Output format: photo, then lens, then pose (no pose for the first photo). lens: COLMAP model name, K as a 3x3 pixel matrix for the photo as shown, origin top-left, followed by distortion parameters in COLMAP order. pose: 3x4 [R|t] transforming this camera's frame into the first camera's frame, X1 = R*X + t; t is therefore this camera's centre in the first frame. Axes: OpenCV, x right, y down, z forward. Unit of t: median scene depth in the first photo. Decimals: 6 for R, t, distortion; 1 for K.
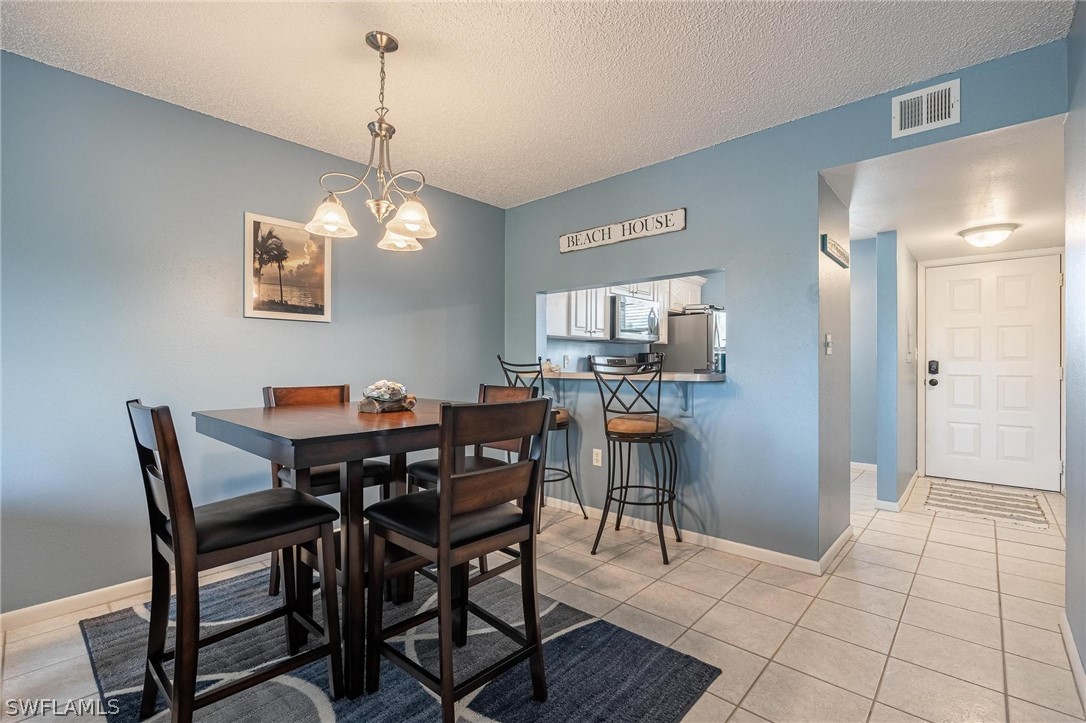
lens RADIAL K [[482.2, 0, 543.0], [0, 482.2, 361.5], [0, 0, 1]] dist [-0.008659, 0.000423]
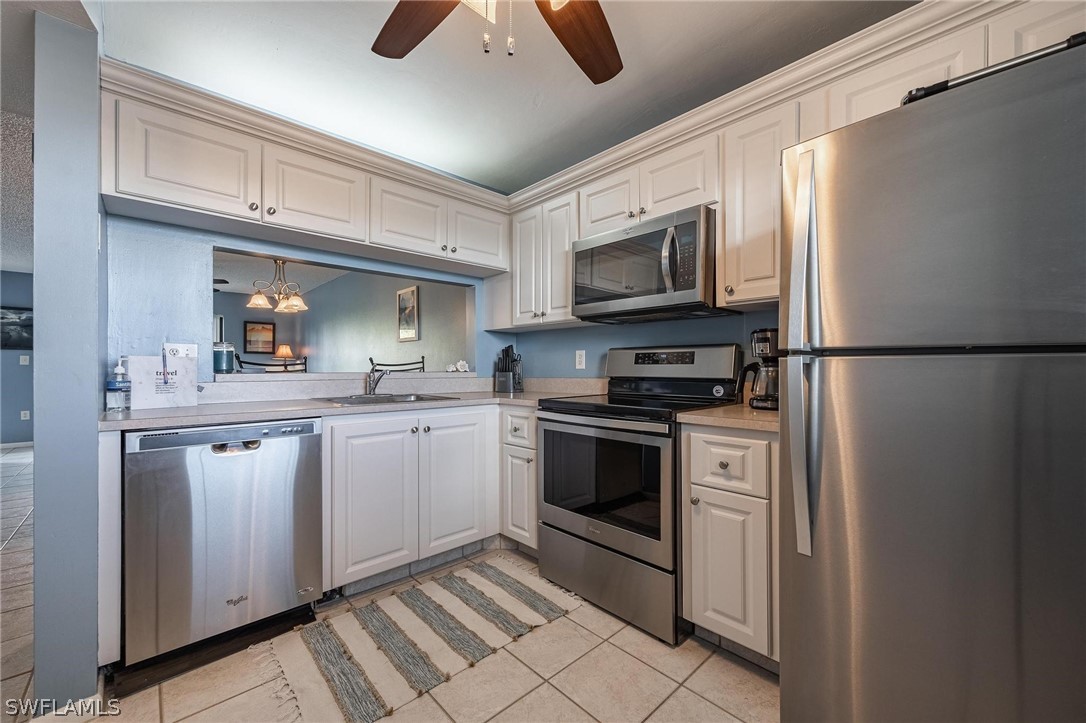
lens RADIAL K [[429.1, 0, 545.9], [0, 429.1, 367.6], [0, 0, 1]] dist [0.002088, 0.000084]
pose [[-0.072930, 0.004730, -0.997326, 1.005885], [0.009923, 0.999943, 0.004017, 0.013933], [0.997288, -0.009604, -0.072973, 1.507000]]
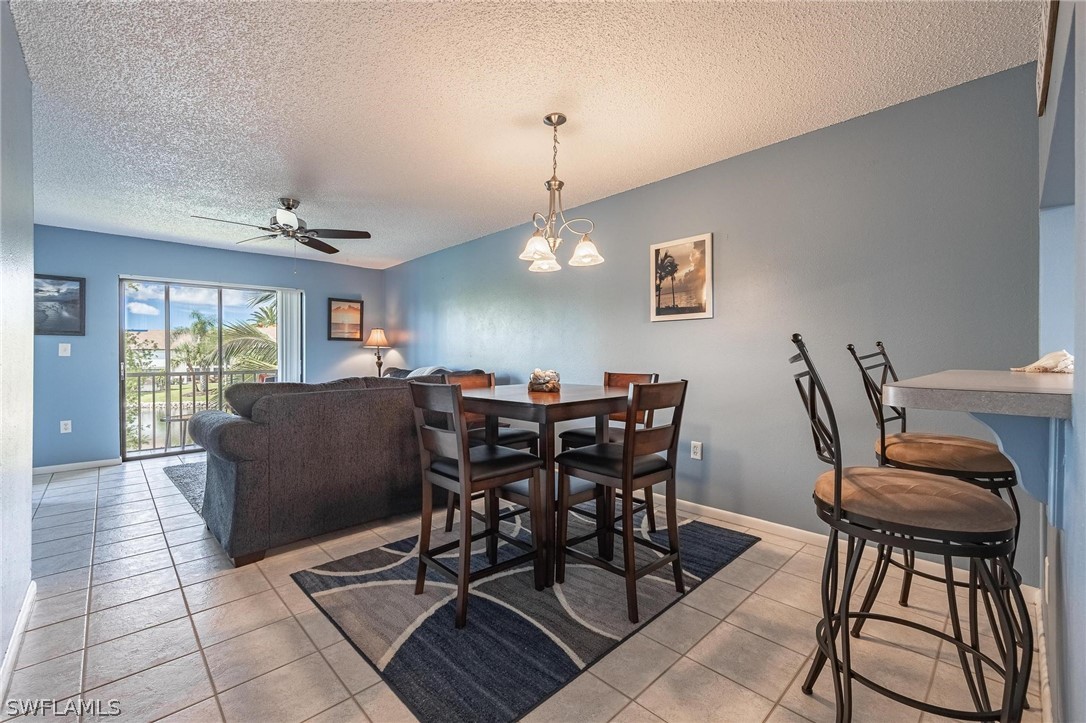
lens RADIAL K [[457.2, 0, 536.7], [0, 457.2, 352.6], [0, 0, 1]] dist [-0.000490, -0.000156]
pose [[-0.073038, -0.002304, -0.997327, 0.600046], [0.012130, 0.999921, -0.003198, -0.003715], [0.997255, -0.012331, -0.073004, 0.651506]]
